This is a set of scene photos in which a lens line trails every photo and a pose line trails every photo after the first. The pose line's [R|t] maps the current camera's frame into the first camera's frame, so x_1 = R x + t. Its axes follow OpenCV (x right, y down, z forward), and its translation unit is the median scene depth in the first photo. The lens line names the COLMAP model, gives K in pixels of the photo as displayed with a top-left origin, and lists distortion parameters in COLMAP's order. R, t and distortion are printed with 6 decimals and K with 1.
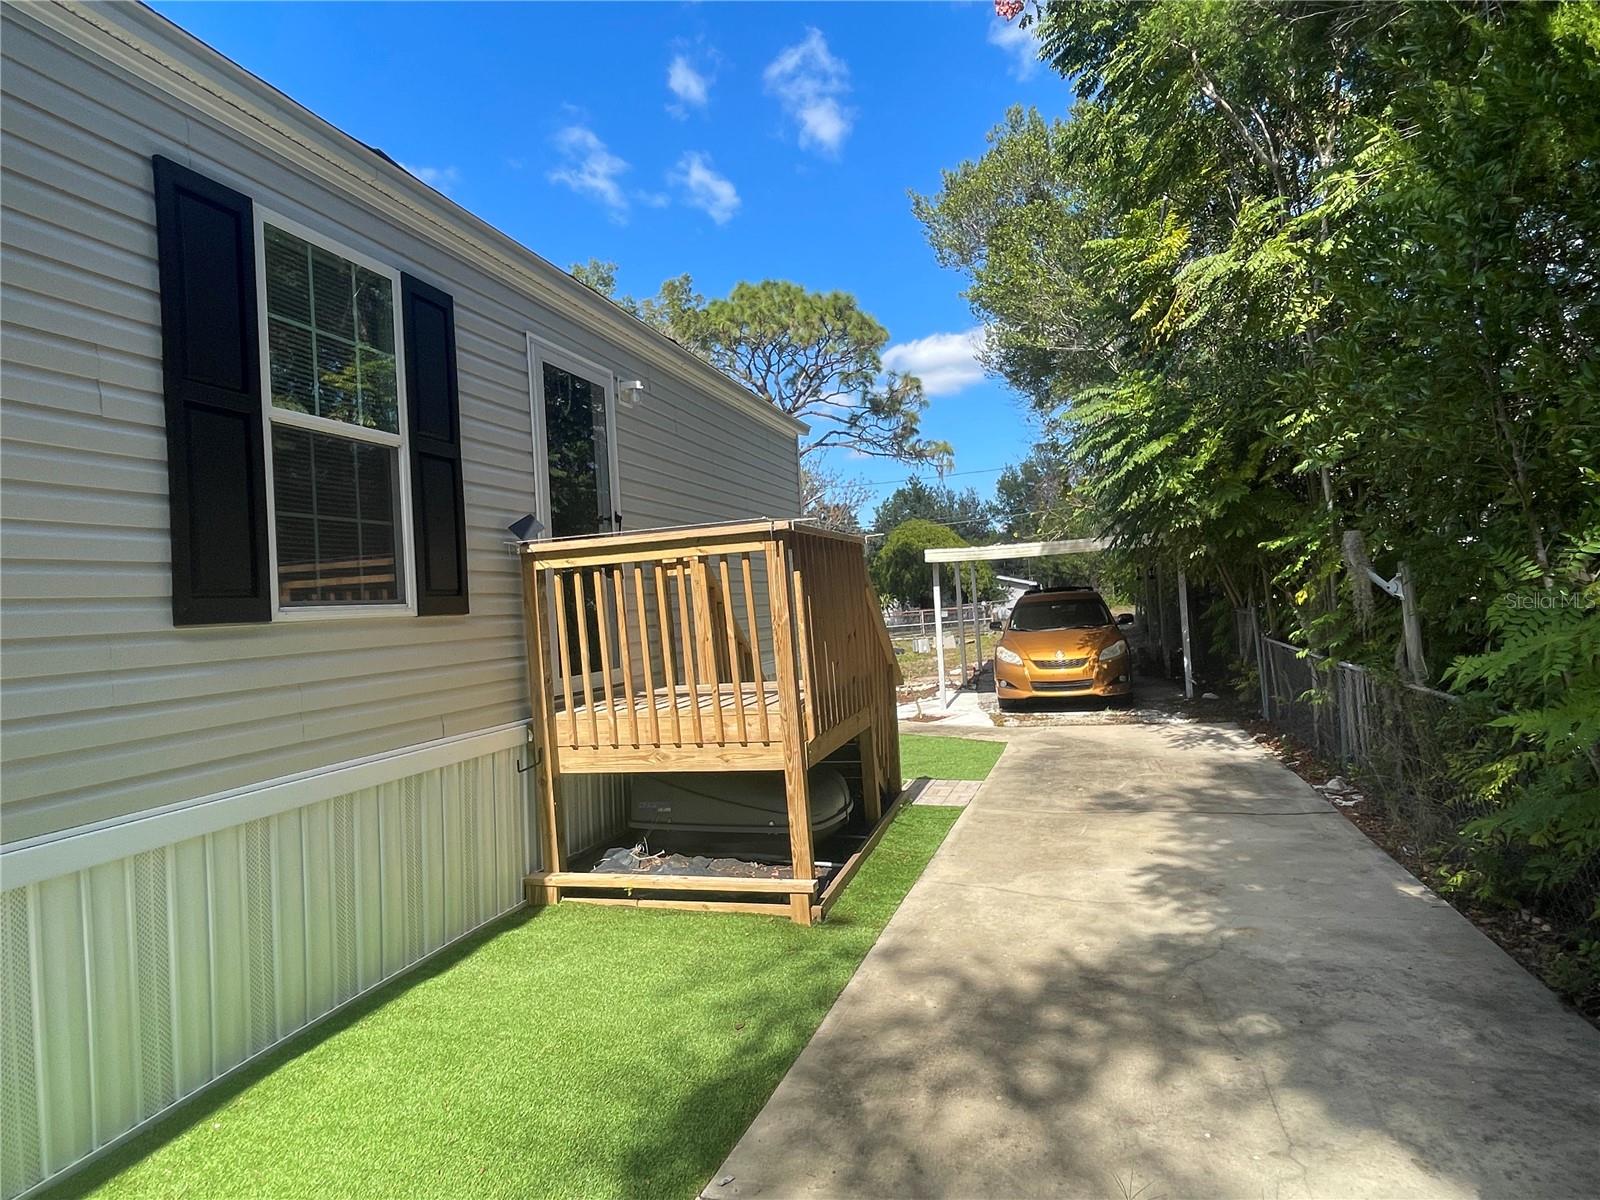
lens RADIAL K [[896.0, 0, 799.2], [0, 896.0, 600.6], [0, 0, 1]] dist [-0.006441, 0.000259]
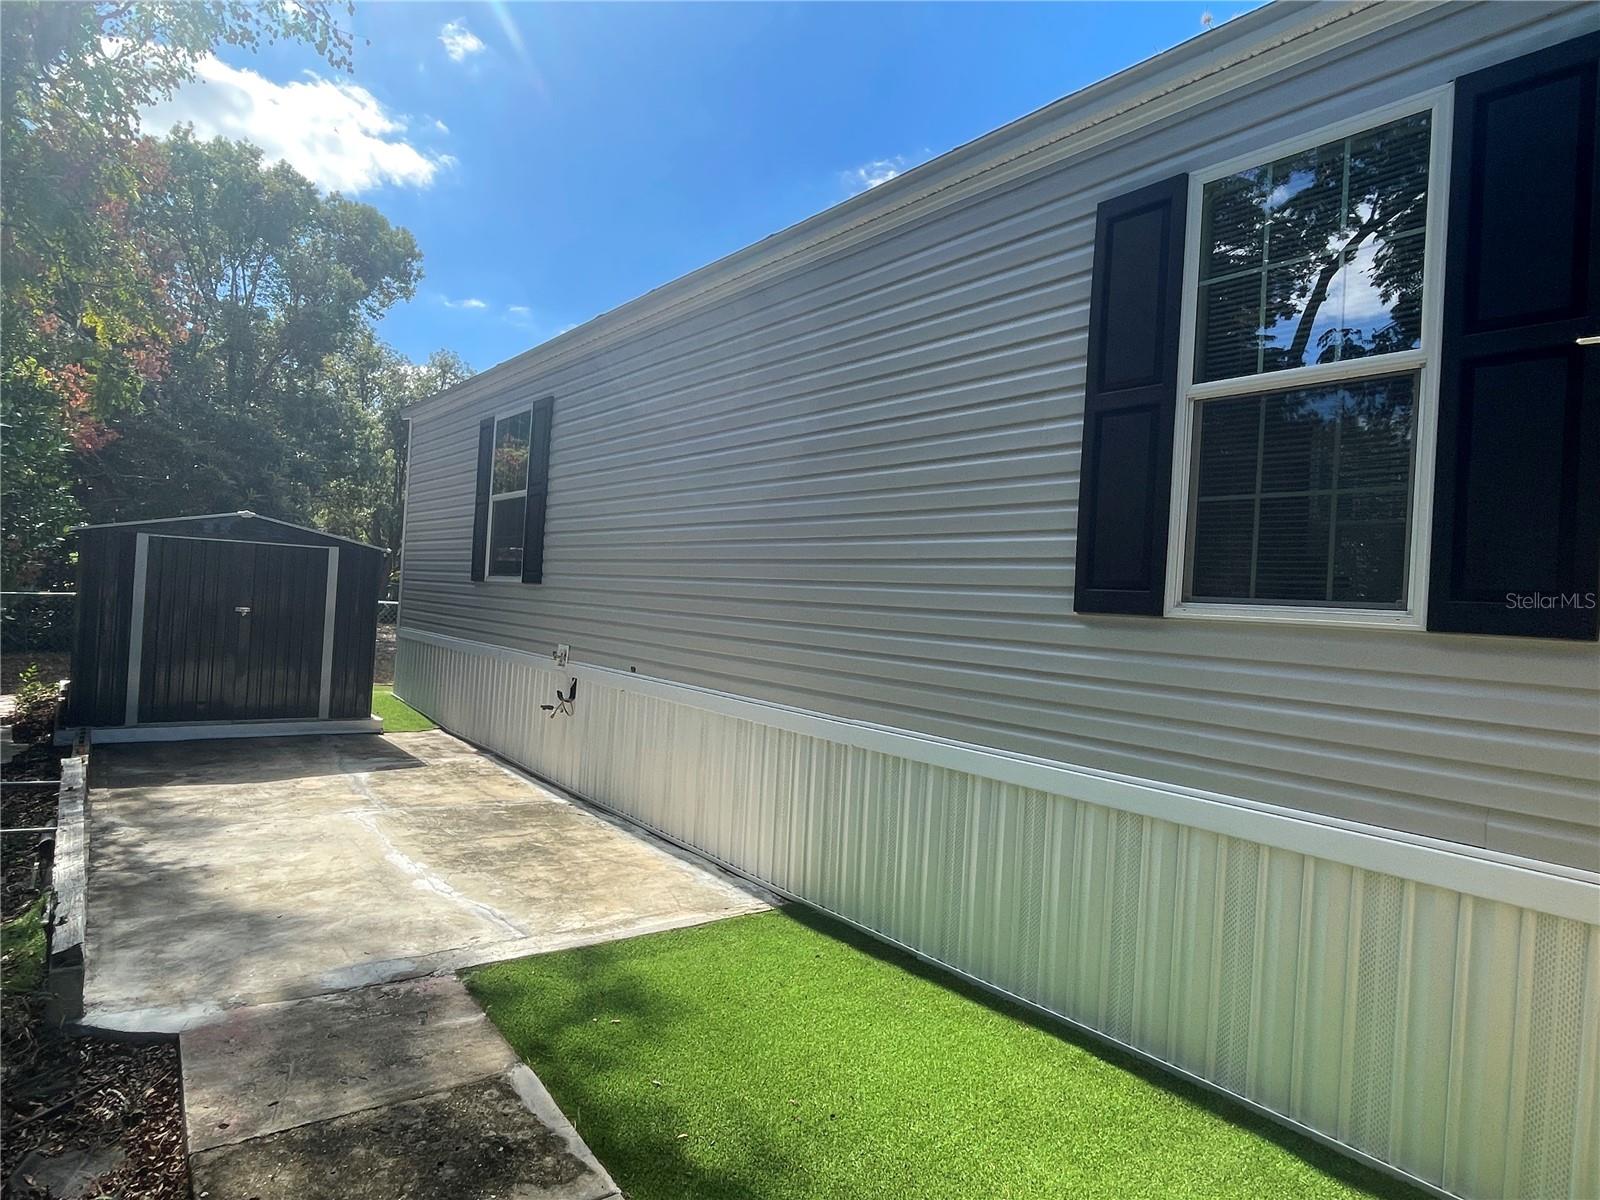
lens RADIAL K [[896.0, 0, 798.3], [0, 896.0, 600.0], [0, 0, 1]] dist [-0.006441, 0.000259]
pose [[-0.564809, 0.014105, -0.825101, 0.412256], [-0.028477, 0.998925, 0.036570, -0.017033], [0.824730, 0.044151, -0.563800, 1.212631]]
